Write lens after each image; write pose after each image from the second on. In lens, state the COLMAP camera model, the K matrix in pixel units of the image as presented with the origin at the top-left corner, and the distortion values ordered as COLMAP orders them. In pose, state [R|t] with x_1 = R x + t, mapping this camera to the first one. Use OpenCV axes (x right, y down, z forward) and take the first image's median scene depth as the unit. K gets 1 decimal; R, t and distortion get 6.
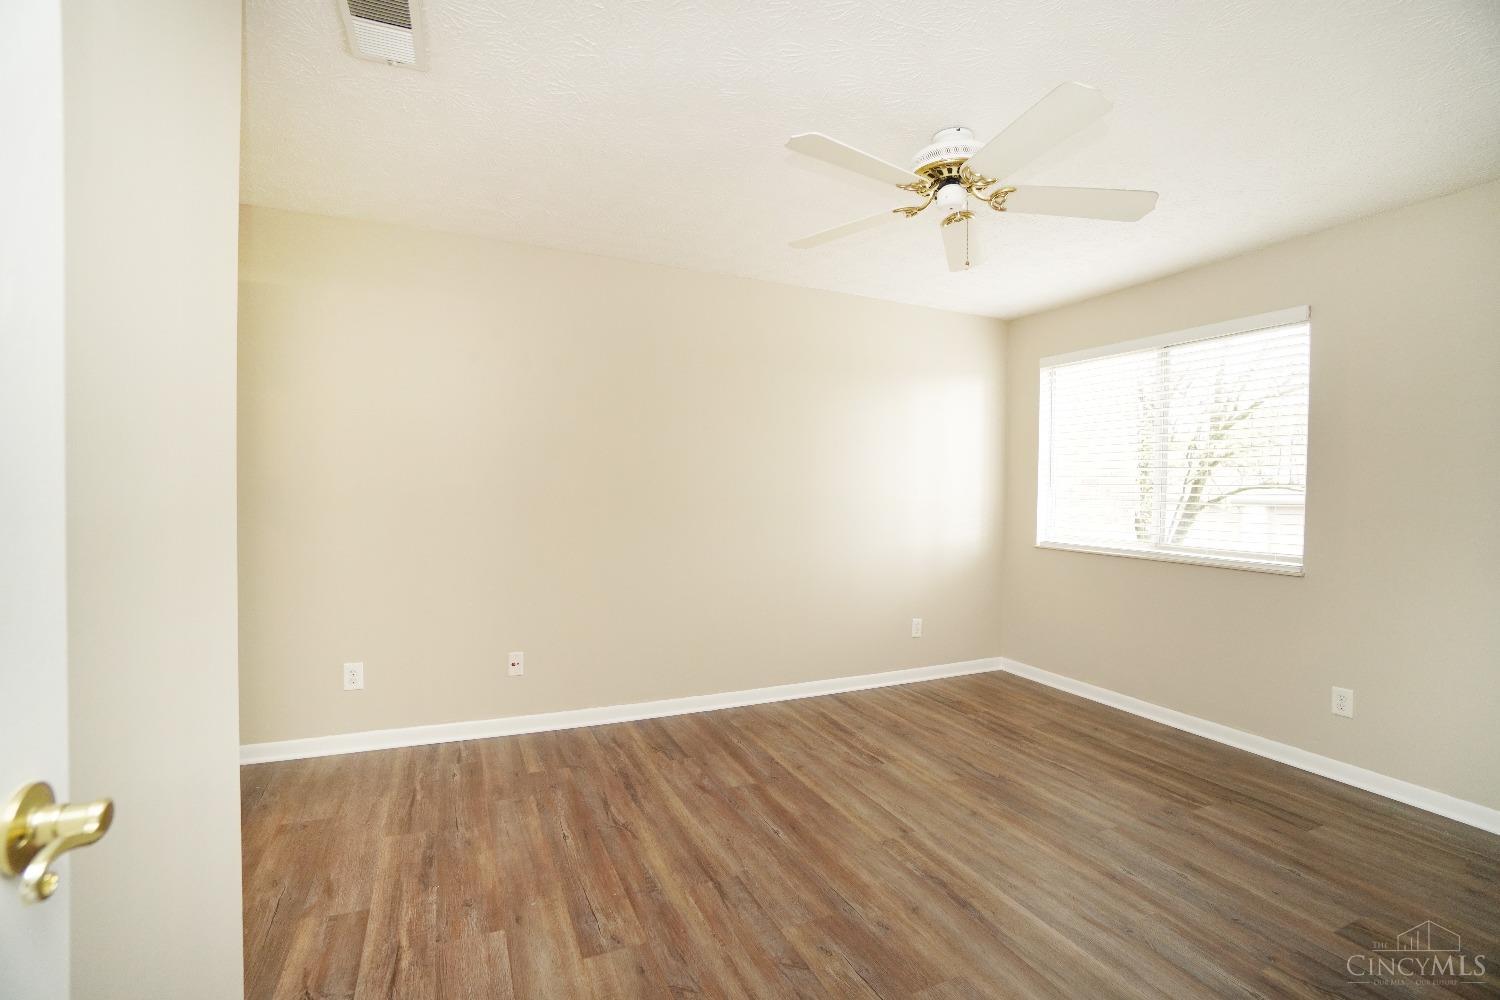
lens RADIAL K [[672.1, 0, 746.4], [0, 672.1, 499.2], [0, 0, 1]] dist [-0.072749, 0.029435]
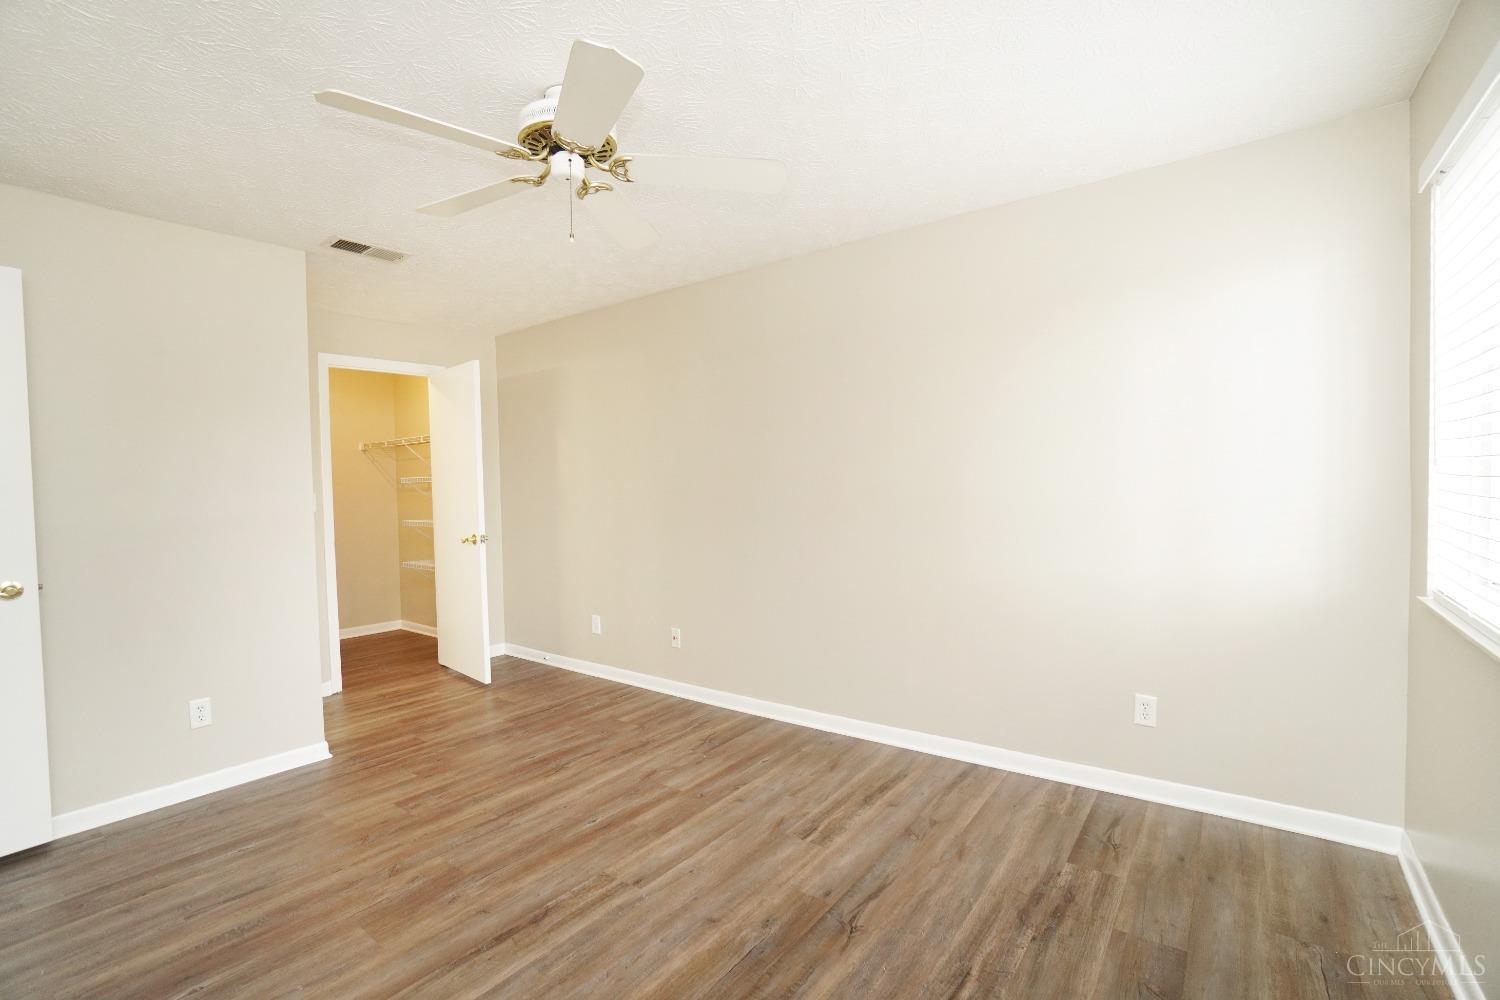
lens RADIAL K [[672.1, 0, 746.4], [0, 672.1, 499.2], [0, 0, 1]] dist [-0.072749, 0.029435]
pose [[0.479332, 0.002312, -0.877631, 0.958883], [0.017730, 0.999767, 0.012317, -0.033177], [0.877455, -0.021464, 0.479179, 0.608336]]
